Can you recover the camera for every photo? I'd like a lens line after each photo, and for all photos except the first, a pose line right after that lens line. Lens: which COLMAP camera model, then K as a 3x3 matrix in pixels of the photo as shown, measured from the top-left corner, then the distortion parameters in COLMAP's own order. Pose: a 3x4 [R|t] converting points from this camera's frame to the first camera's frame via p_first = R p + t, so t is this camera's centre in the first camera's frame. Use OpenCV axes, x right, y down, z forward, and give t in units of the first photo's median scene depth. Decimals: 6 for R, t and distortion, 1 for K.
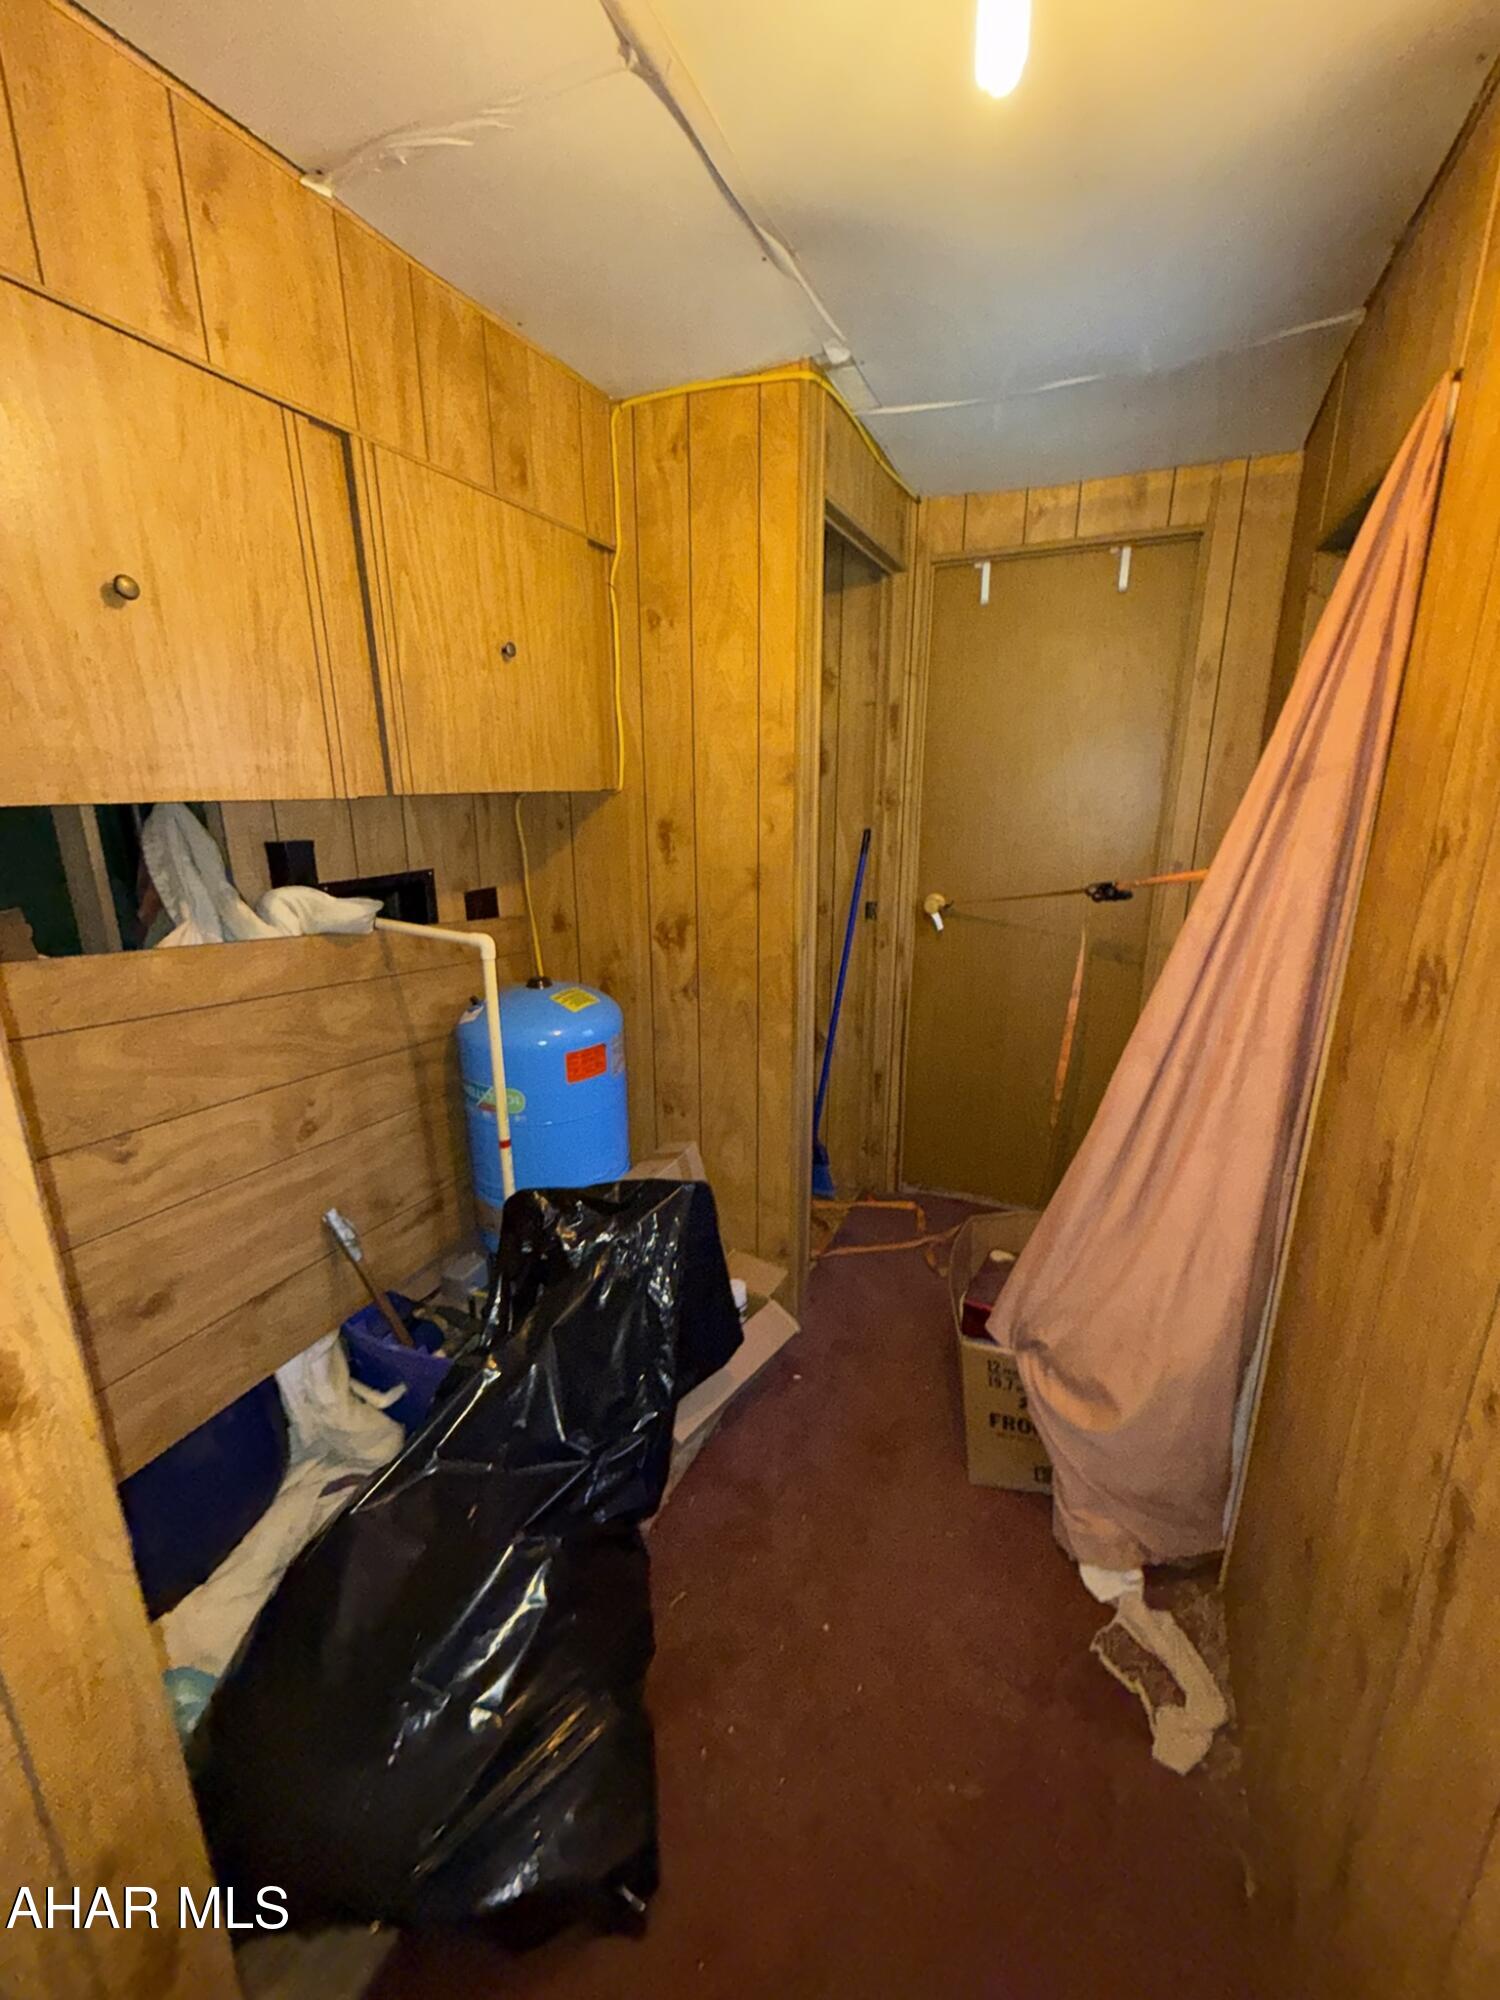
lens RADIAL K [[798.4, 0, 749.4], [0, 798.4, 997.4], [0, 0, 1]] dist [0.001359, 0.000061]
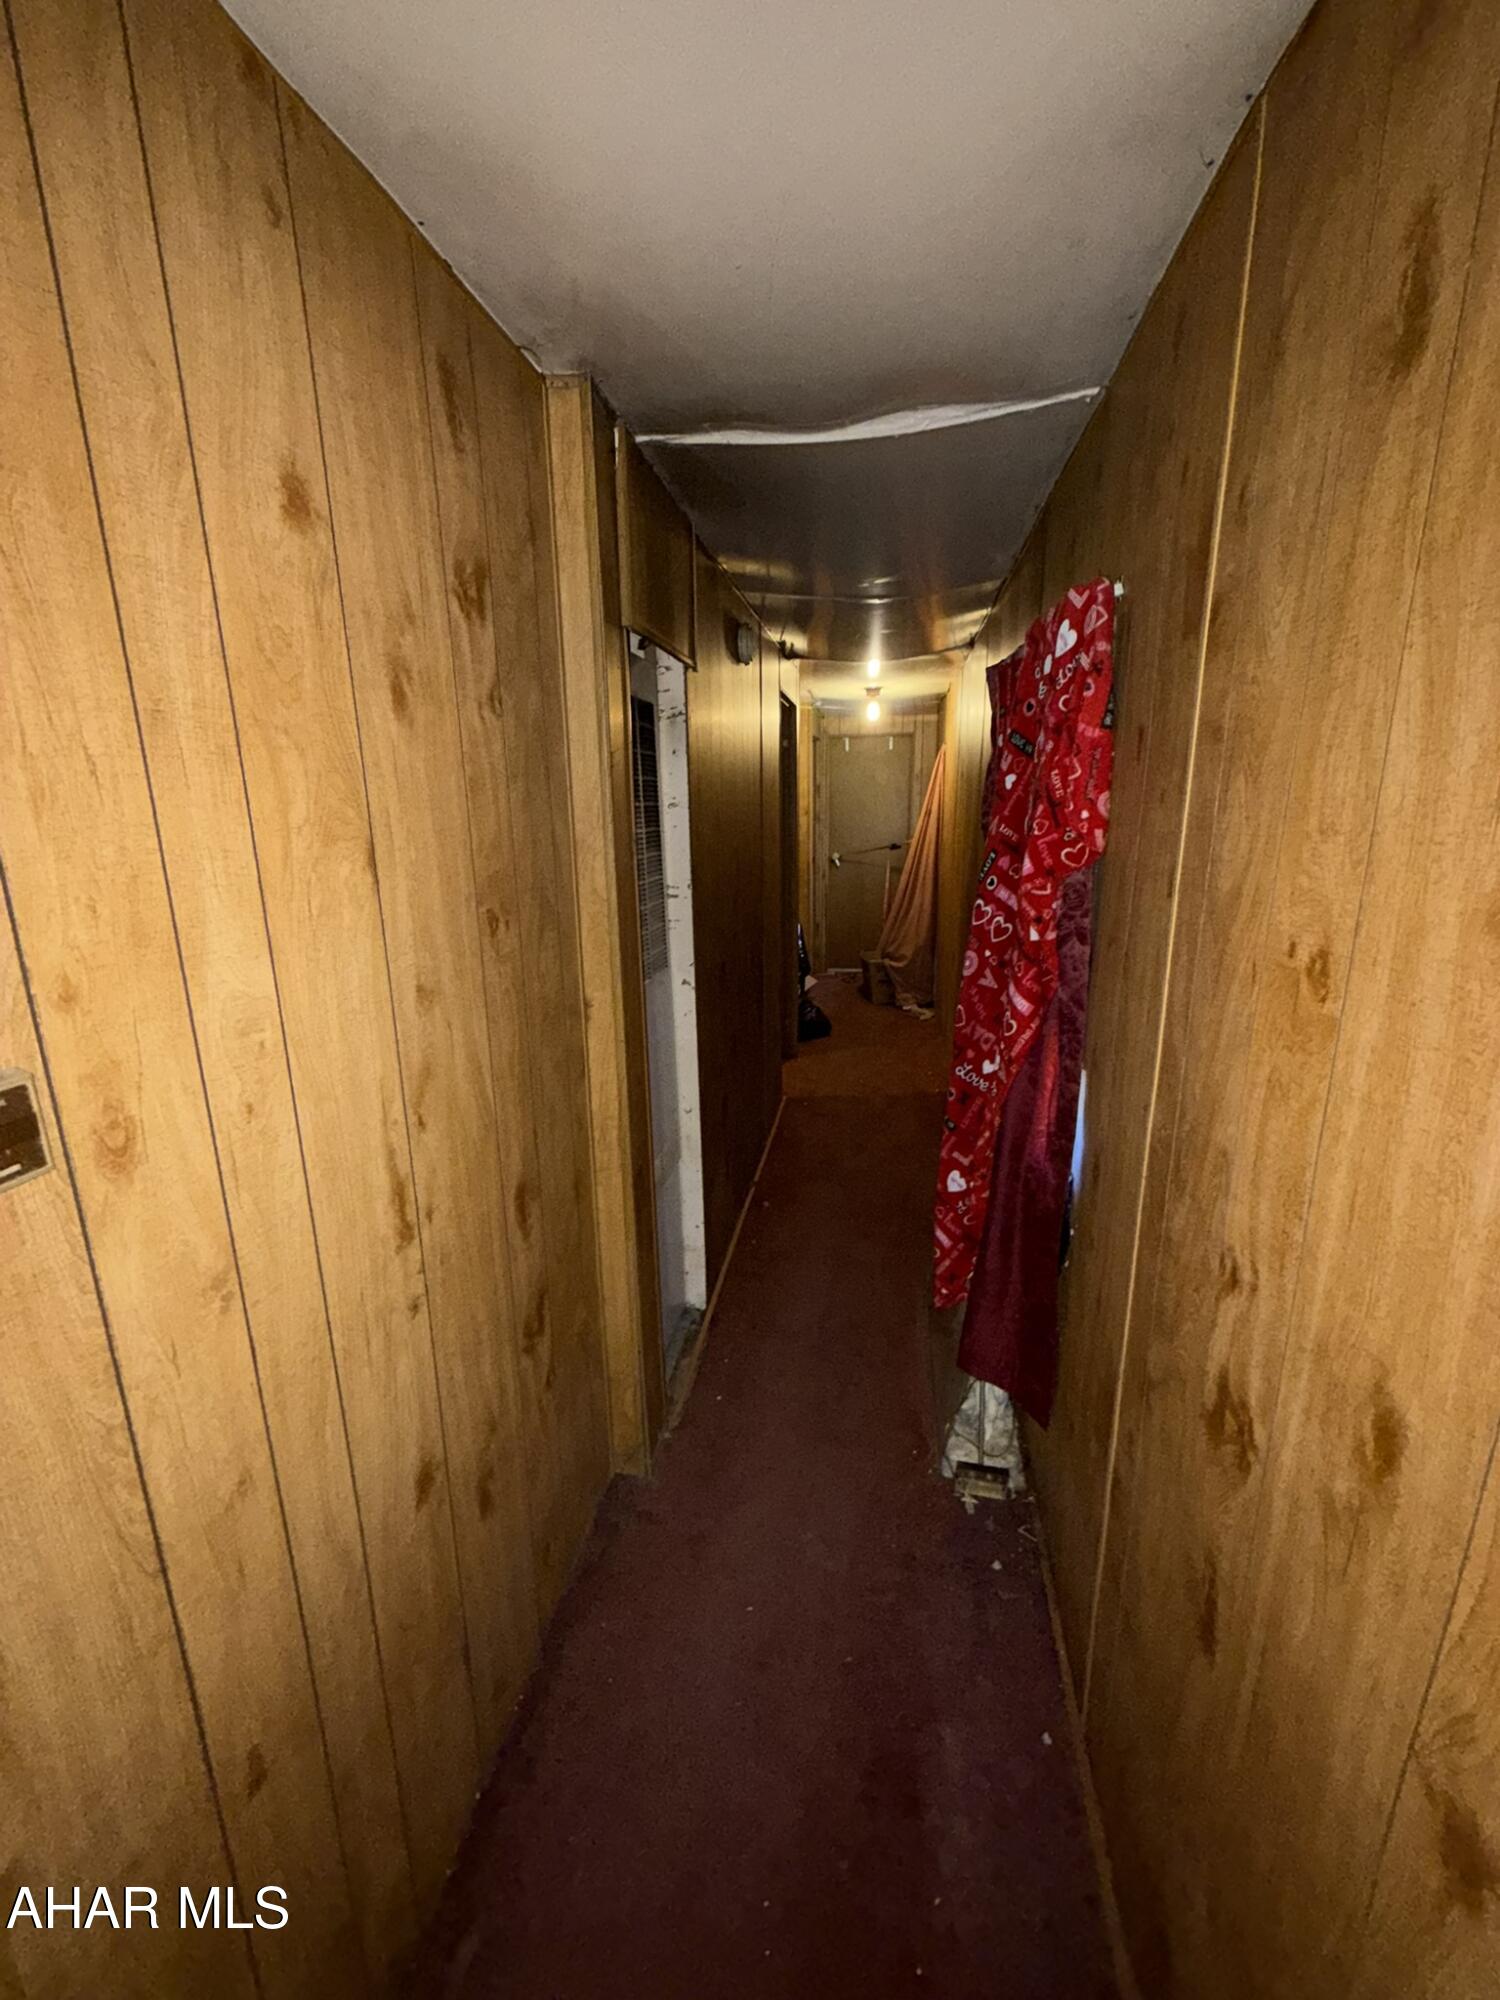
lens RADIAL K [[798.4, 0, 752.7], [0, 798.4, 993.7], [0, 0, 1]] dist [0.001359, 0.000061]
pose [[0.967494, -0.067654, 0.243675, -0.822476], [0.075347, 0.996906, -0.022378, 0.434164], [-0.241407, 0.040011, 0.969599, -1.734336]]
